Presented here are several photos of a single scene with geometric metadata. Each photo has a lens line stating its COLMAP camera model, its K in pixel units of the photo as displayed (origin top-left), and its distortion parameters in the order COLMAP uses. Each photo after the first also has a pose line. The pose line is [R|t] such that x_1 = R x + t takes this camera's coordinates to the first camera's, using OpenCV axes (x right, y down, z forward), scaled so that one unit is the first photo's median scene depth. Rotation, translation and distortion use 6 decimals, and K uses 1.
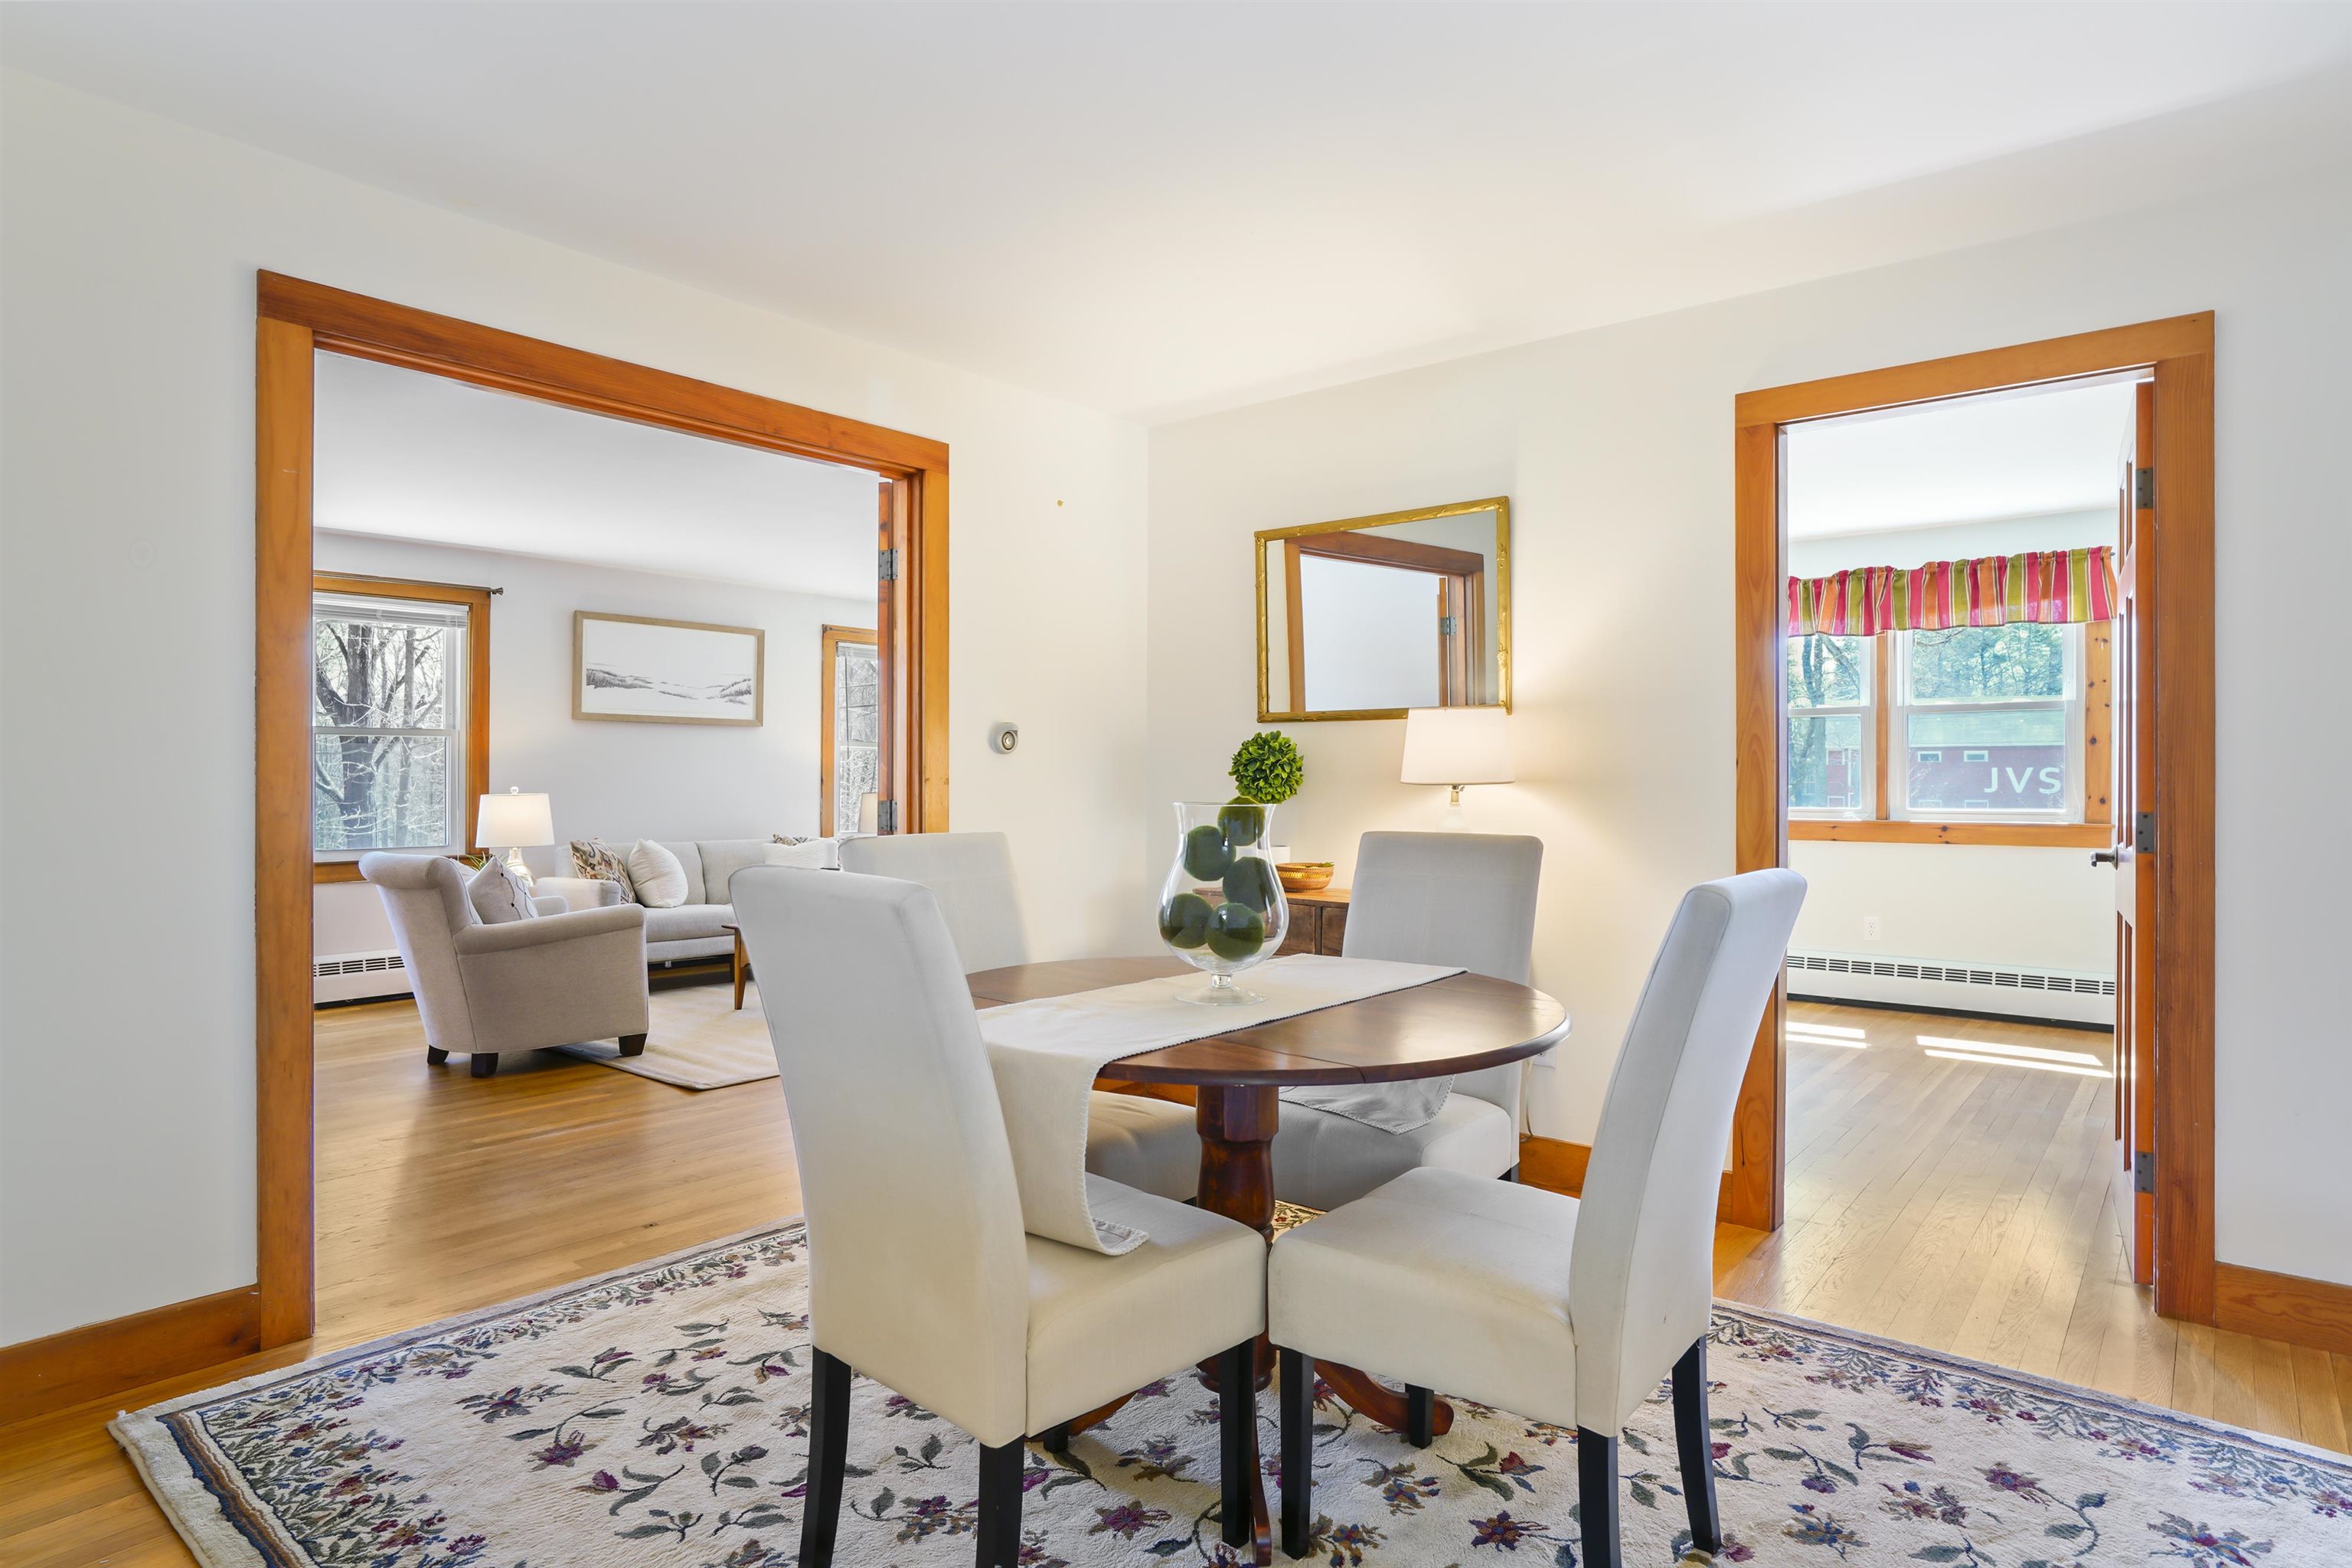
lens RADIAL K [[1277.0, 0, 1176.0], [0, 1277.0, 784.0], [0, 0, 1]] dist [-0.032549, 0.000176]
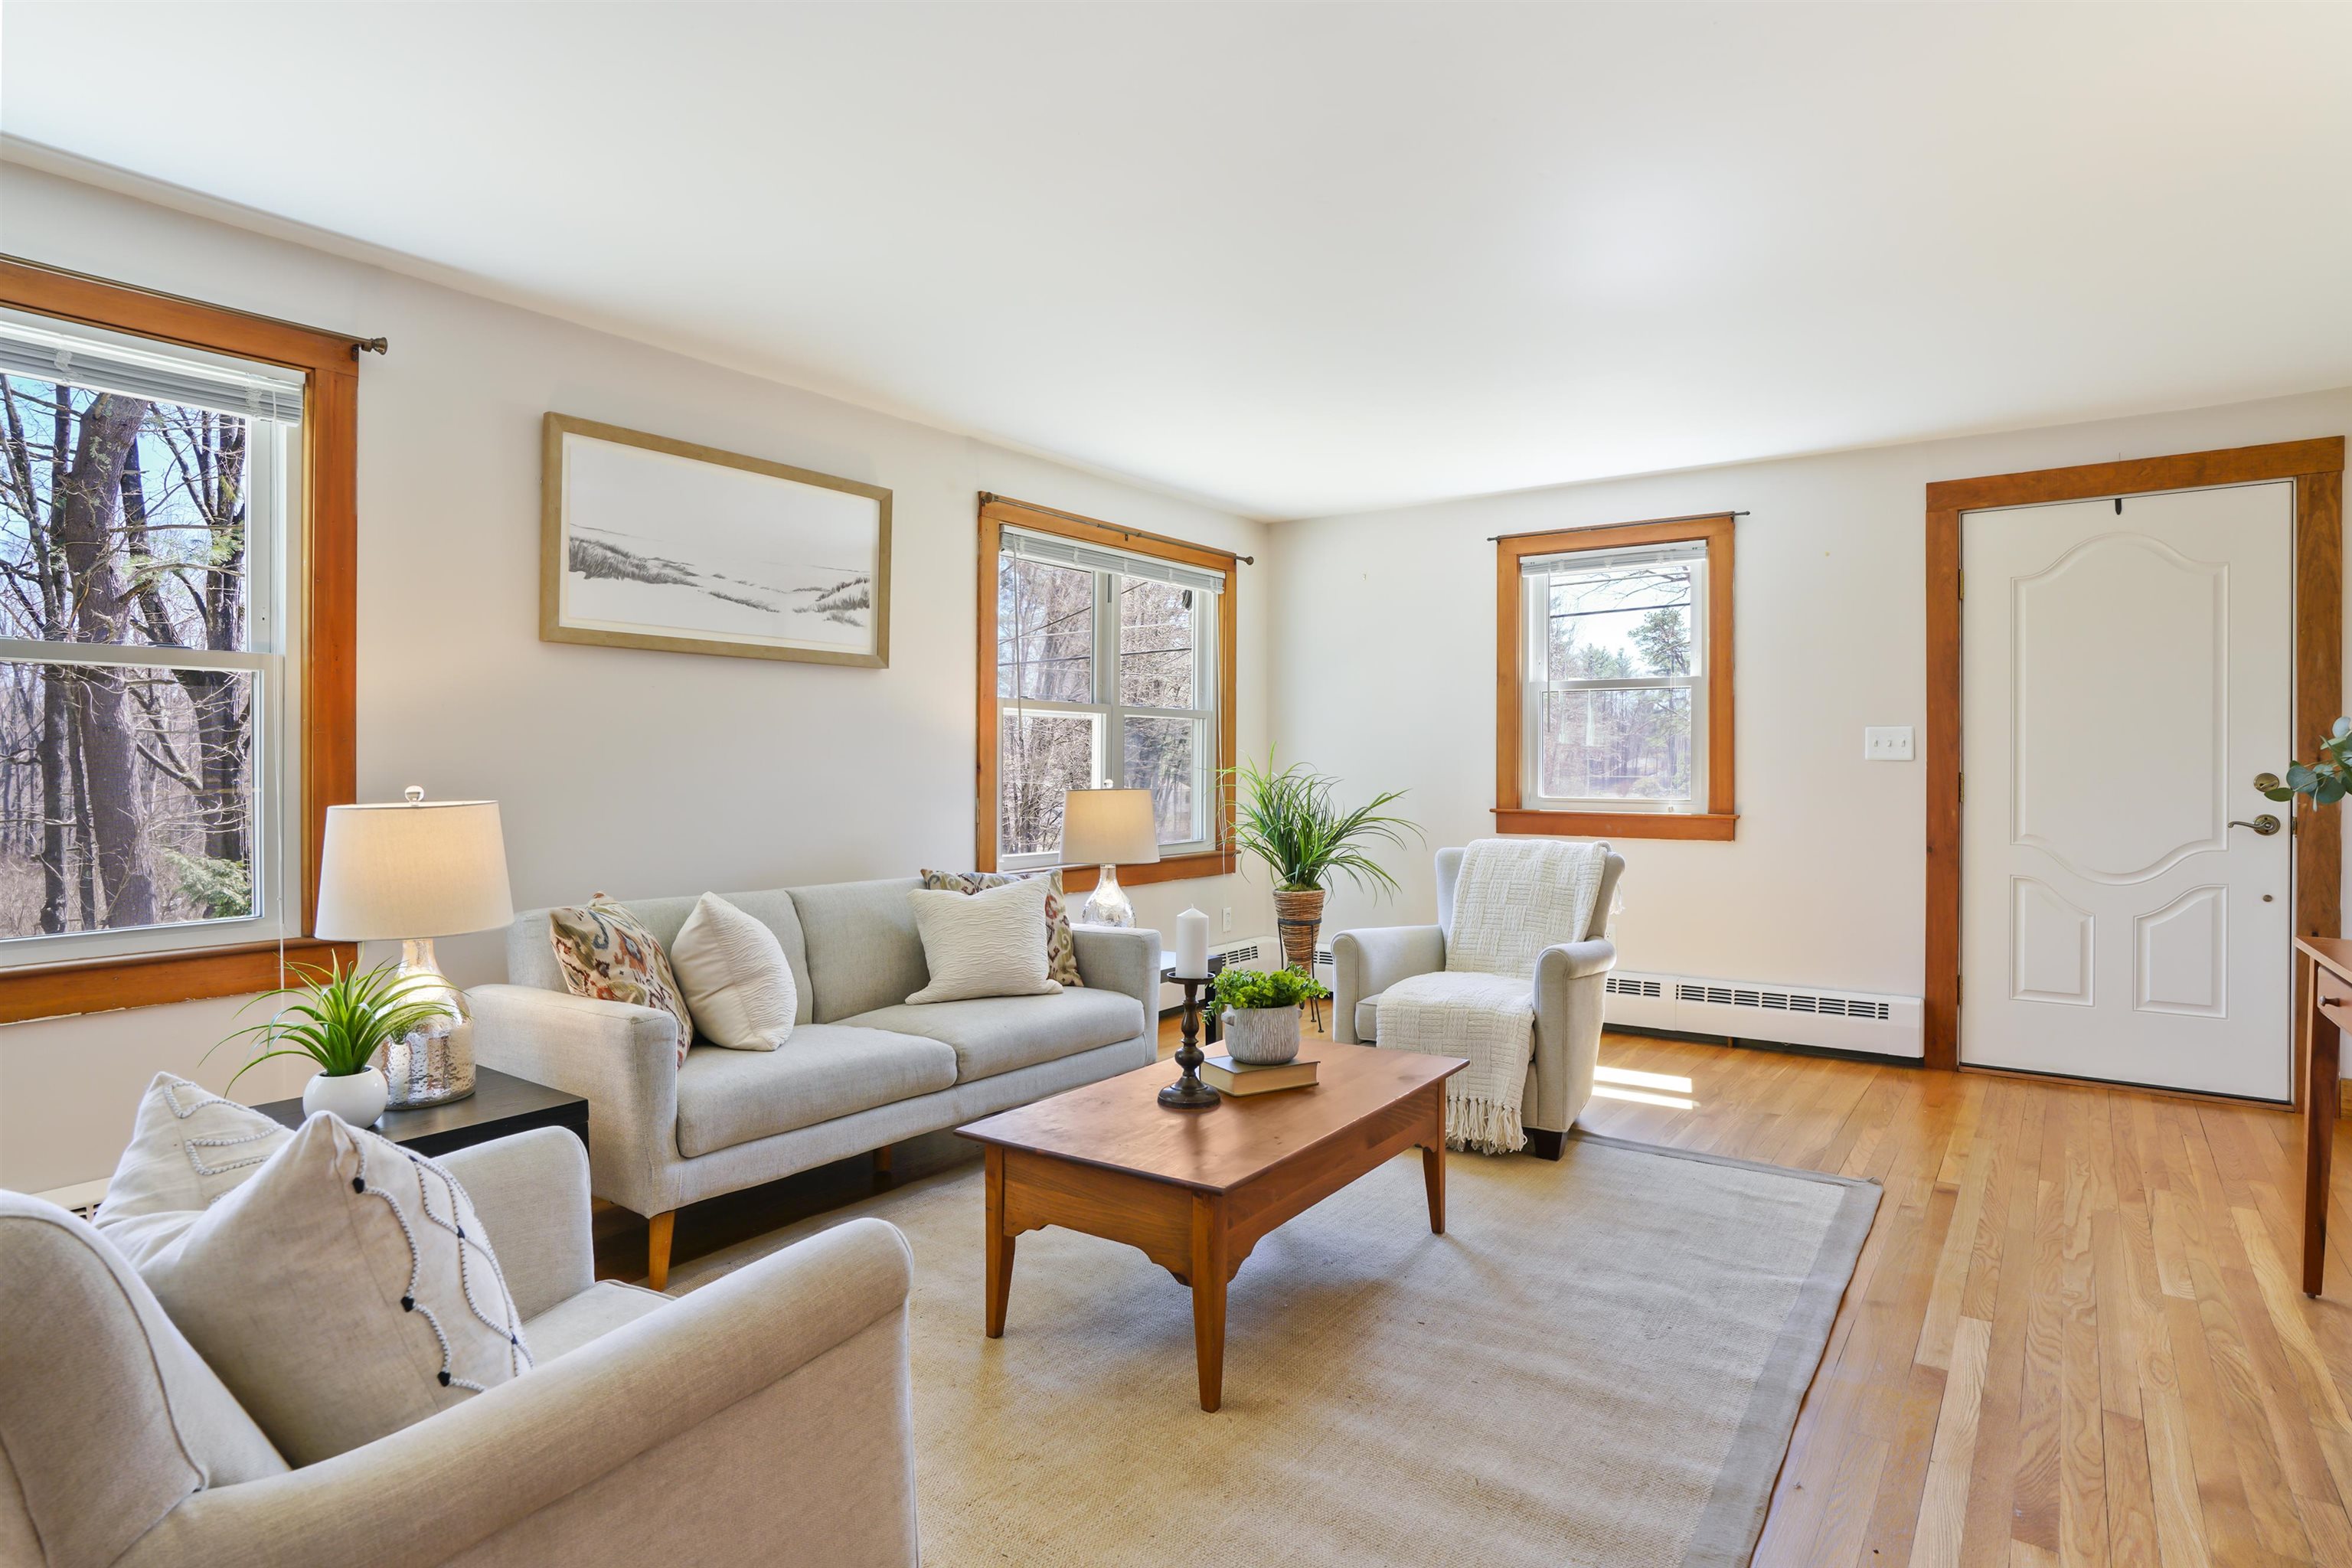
lens RADIAL K [[1279.0, 0, 1167.4], [0, 1279.0, 766.8], [0, 0, 1]] dist [-0.017082, 0.000805]
pose [[0.998714, -0.001559, 0.050682, -0.261630], [0.001620, 0.999998, -0.001171, -0.002258], [-0.050680, 0.001252, 0.998714, 0.503093]]
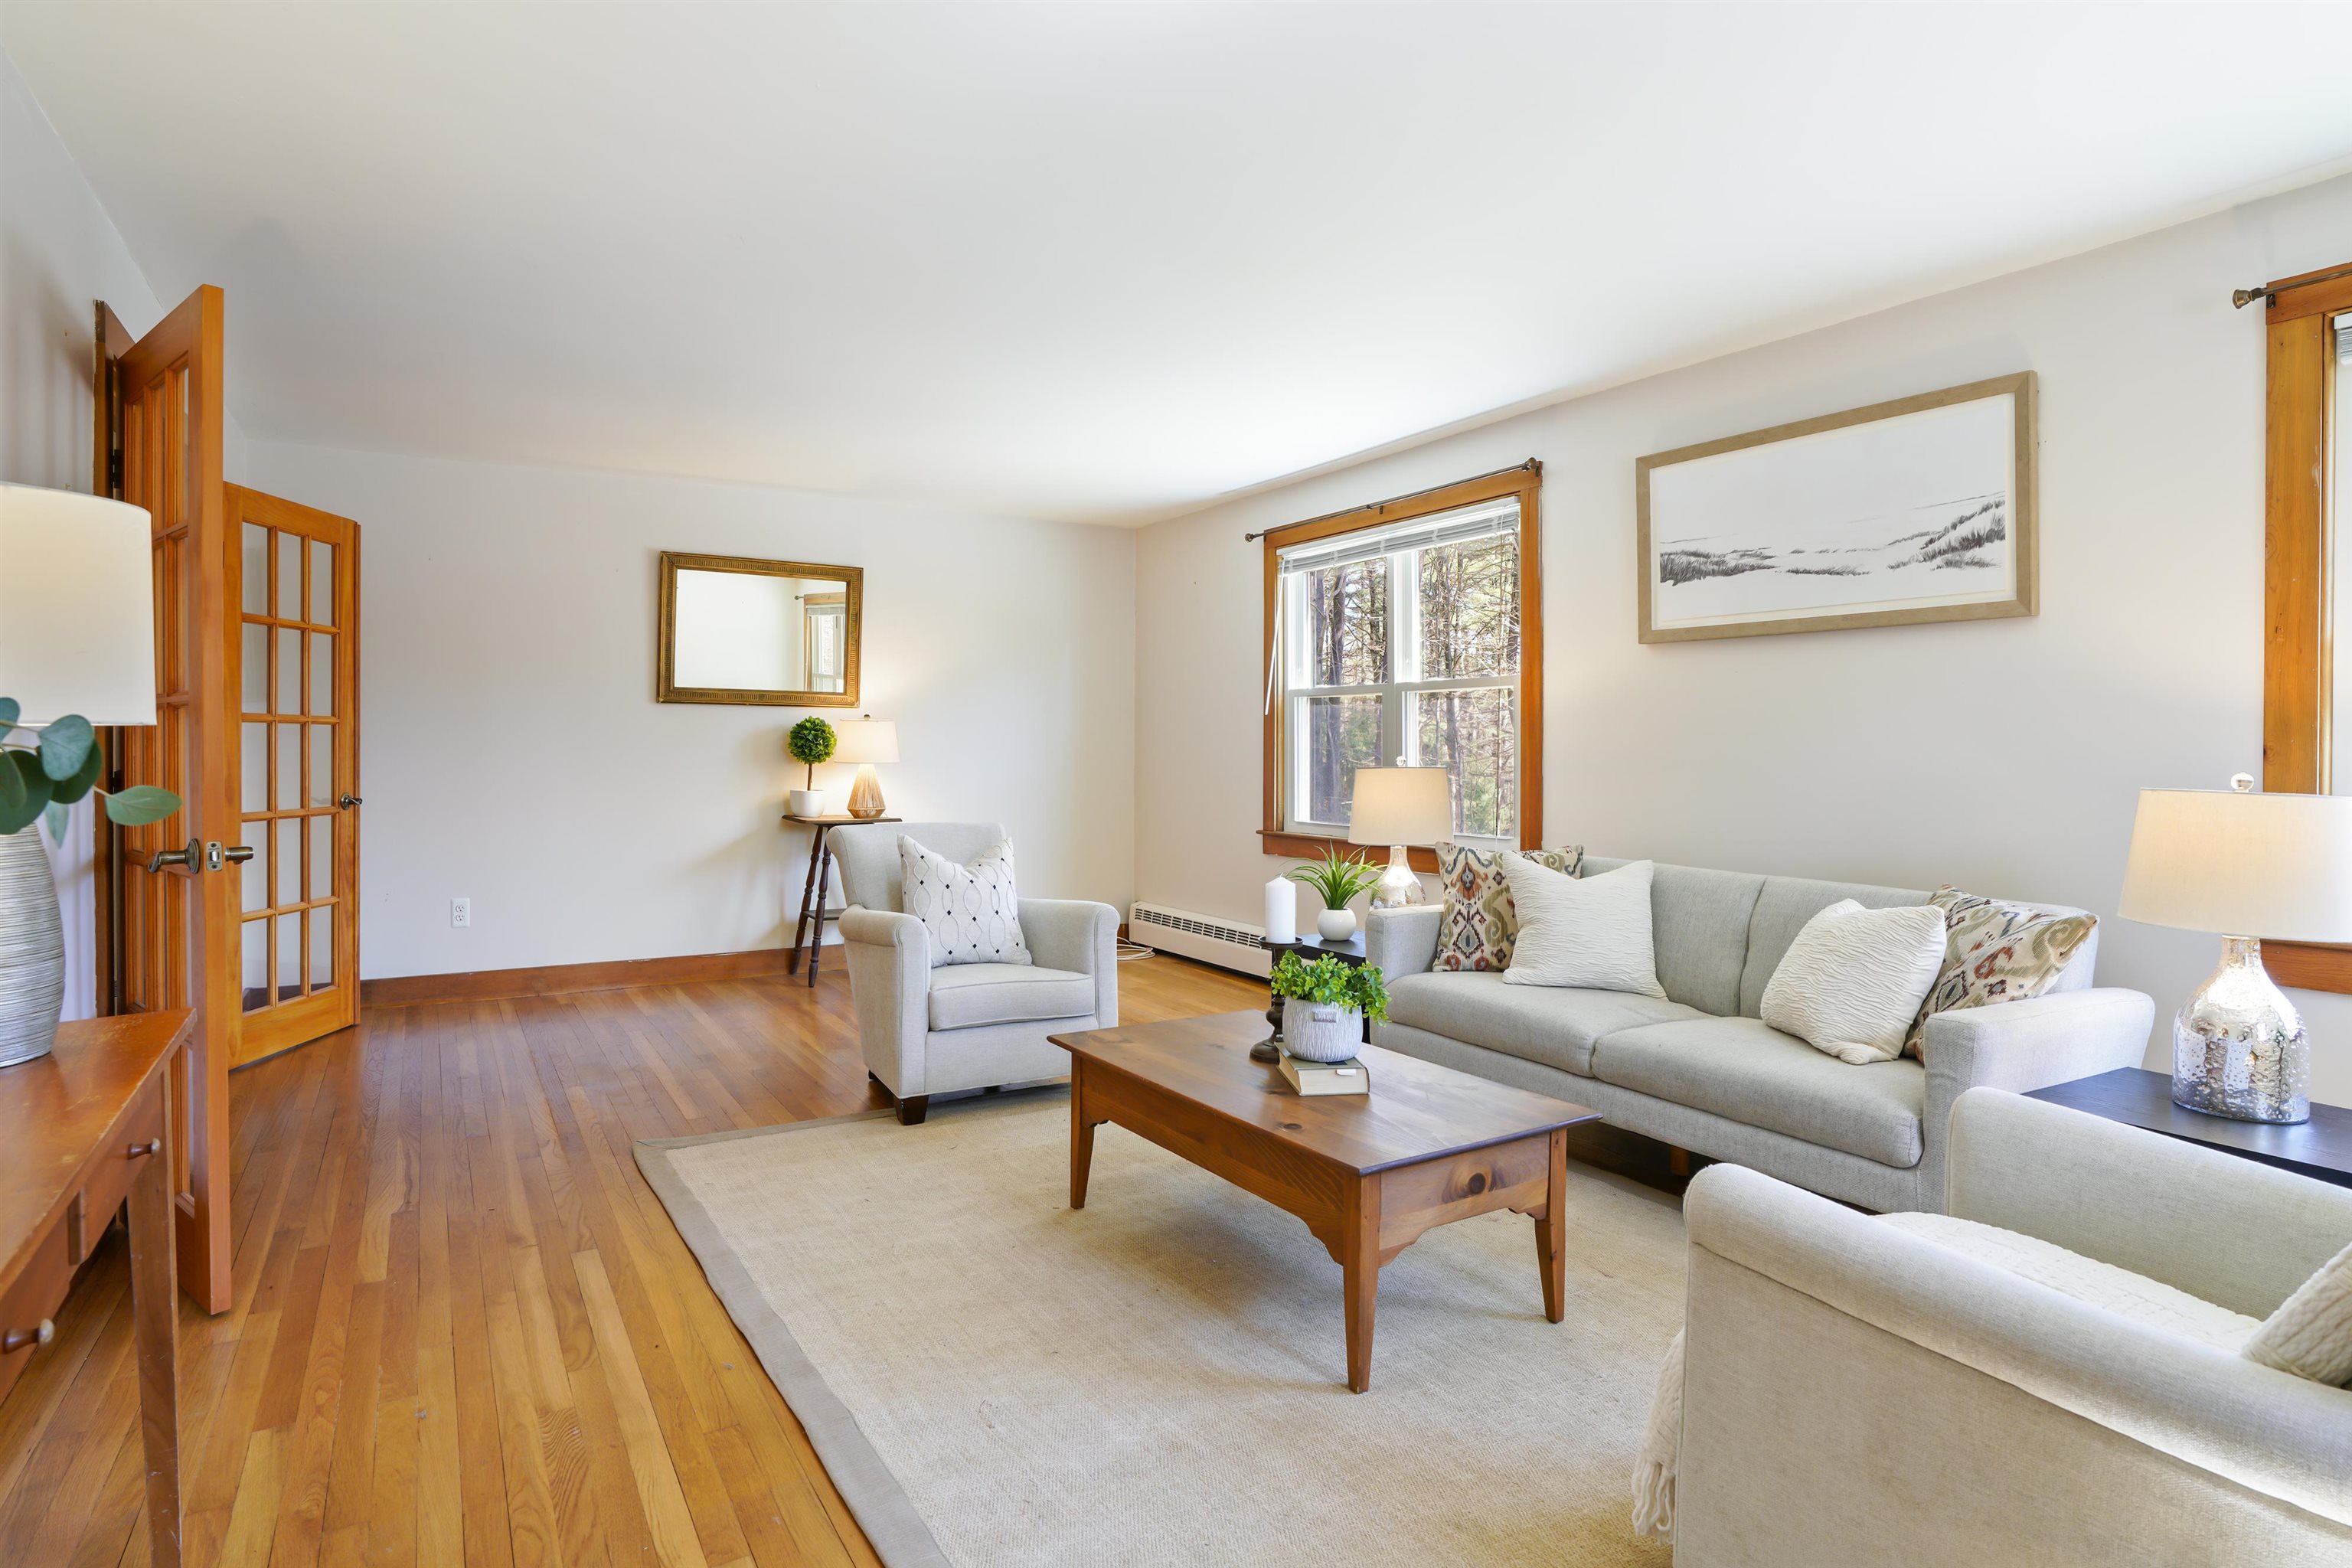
lens RADIAL K [[1279.0, 0, 1167.4], [0, 1279.0, 766.8], [0, 0, 1]] dist [-0.017082, 0.000805]
pose [[-0.347880, 0.022777, -0.937262, 0.159701], [0.001064, 0.999714, 0.023900, -0.008034], [0.937539, 0.007317, -0.347805, 0.991369]]
